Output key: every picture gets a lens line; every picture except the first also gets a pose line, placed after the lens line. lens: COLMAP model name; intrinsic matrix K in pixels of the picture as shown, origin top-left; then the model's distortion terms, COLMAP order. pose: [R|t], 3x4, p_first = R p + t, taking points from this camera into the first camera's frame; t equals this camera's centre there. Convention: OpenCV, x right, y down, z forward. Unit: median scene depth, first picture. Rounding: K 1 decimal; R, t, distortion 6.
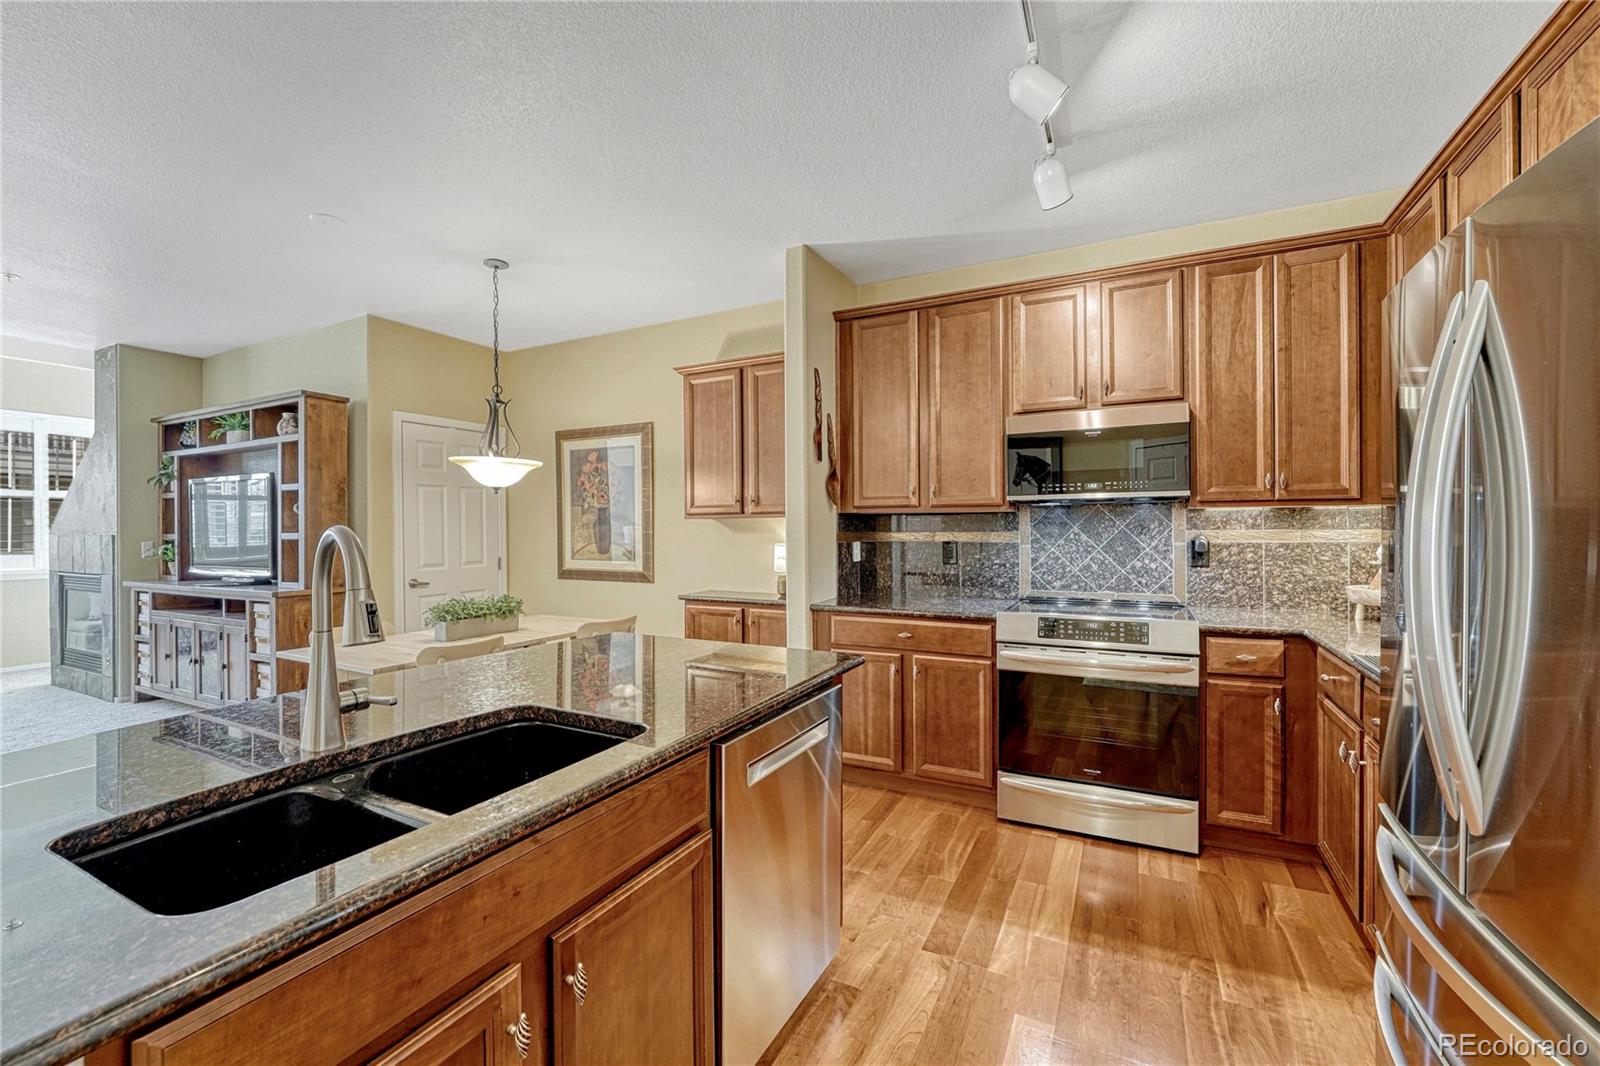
lens RADIAL K [[667.2, 0, 780.0], [0, 667.2, 529.8], [0, 0, 1]] dist [-0.011080, 0.001151]
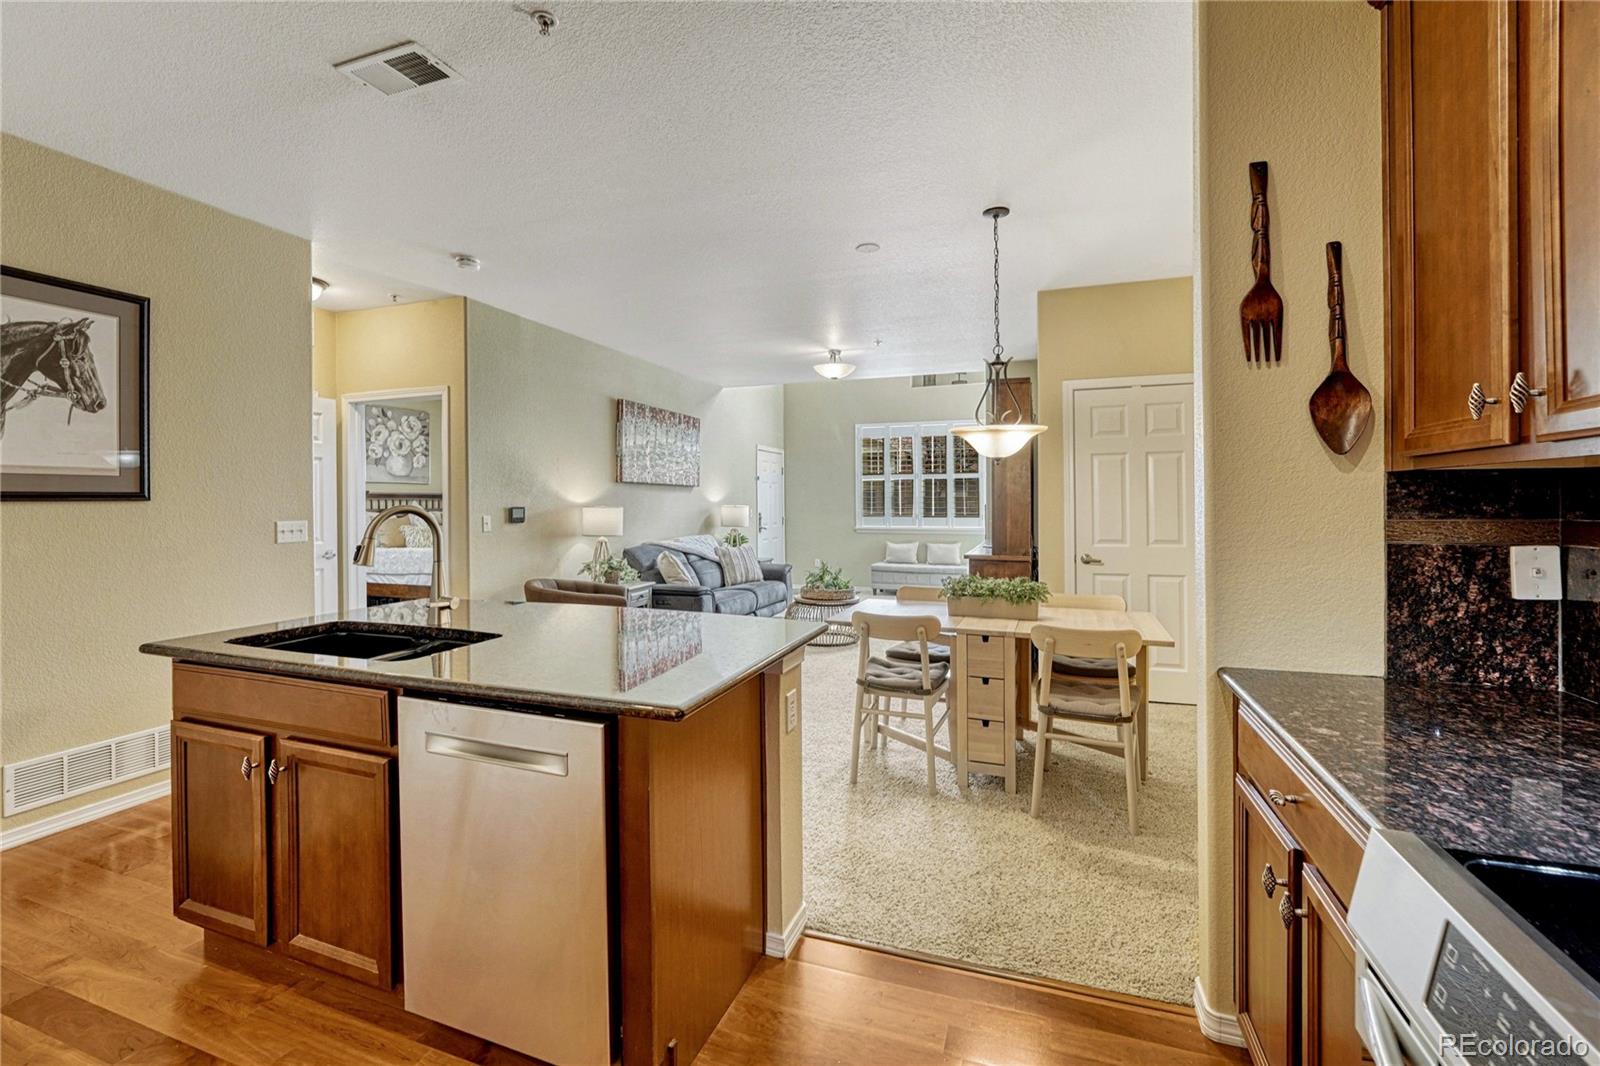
lens RADIAL K [[667.2, 0, 786.0], [0, 667.2, 497.1], [0, 0, 1]] dist [-0.011080, 0.001151]
pose [[0.109471, -0.002599, -0.993987, 0.346892], [0.001090, 0.999996, -0.002495, -0.005889], [0.993989, -0.000810, 0.109474, 0.474677]]
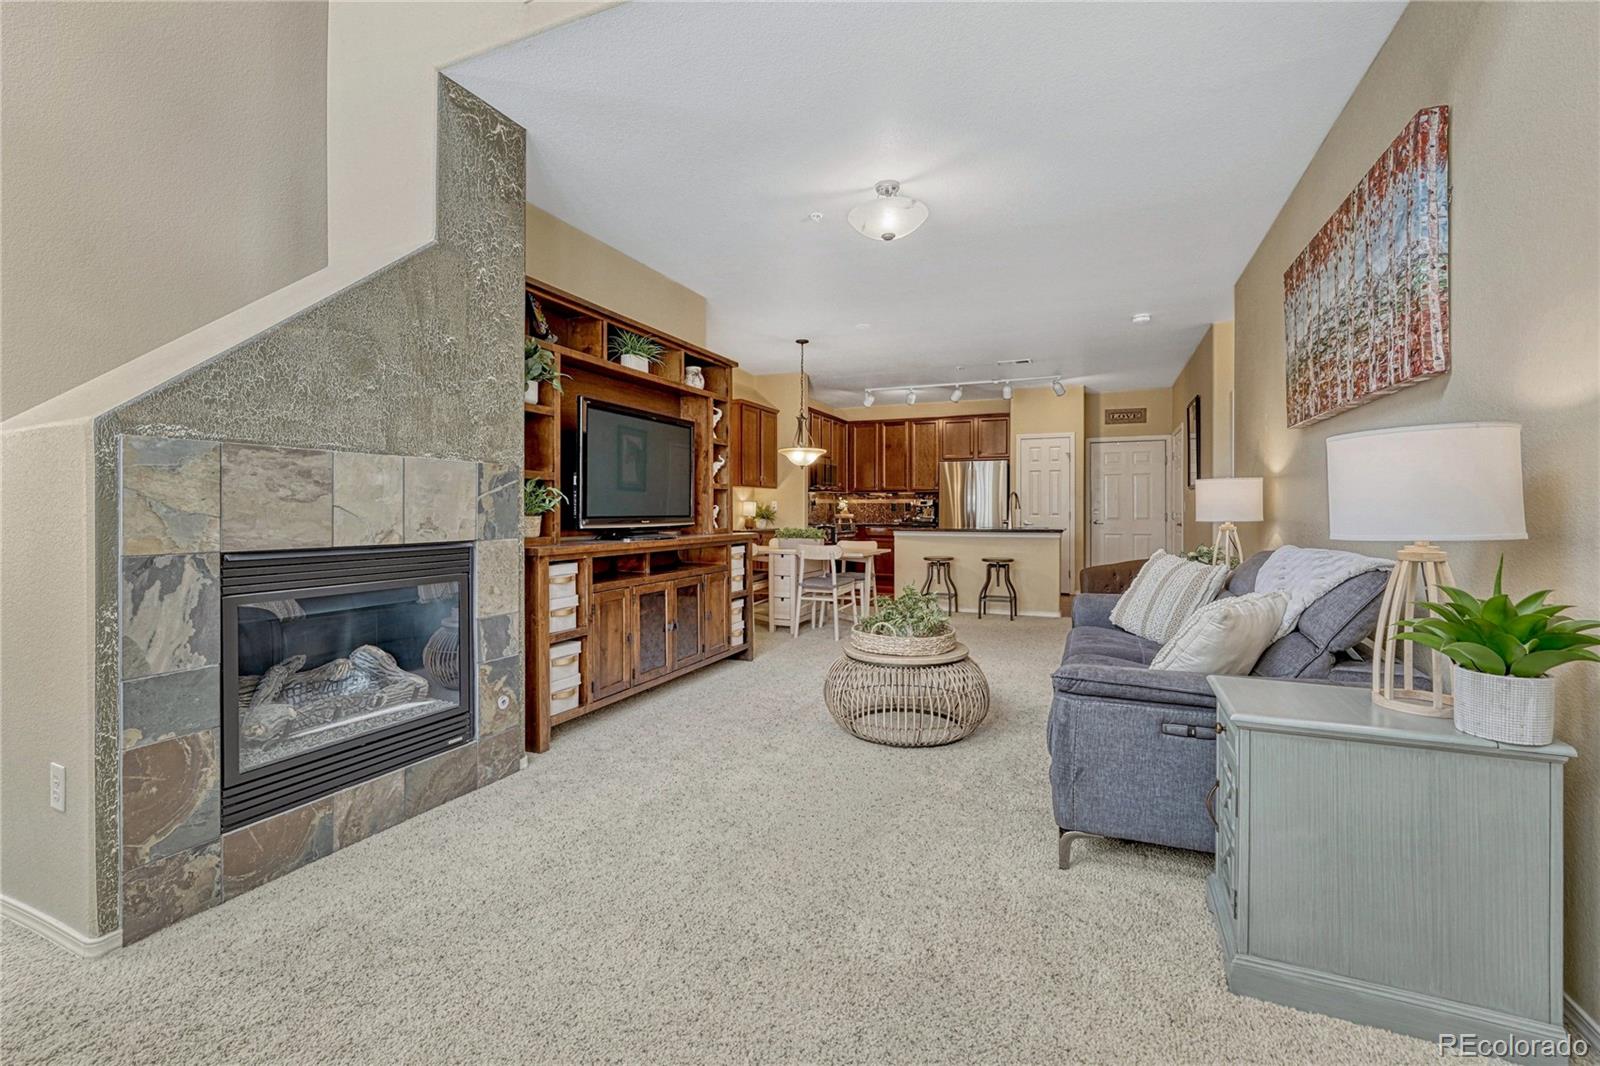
lens RADIAL K [[667.2, 0, 779.1], [0, 667.2, 509.9], [0, 0, 1]] dist [-0.011080, 0.001151]
pose [[-0.038290, 0.007603, 0.999238, -1.734108], [0.001137, 0.999971, -0.007565, 0.053502], [-0.999266, 0.000847, -0.038298, 0.884904]]
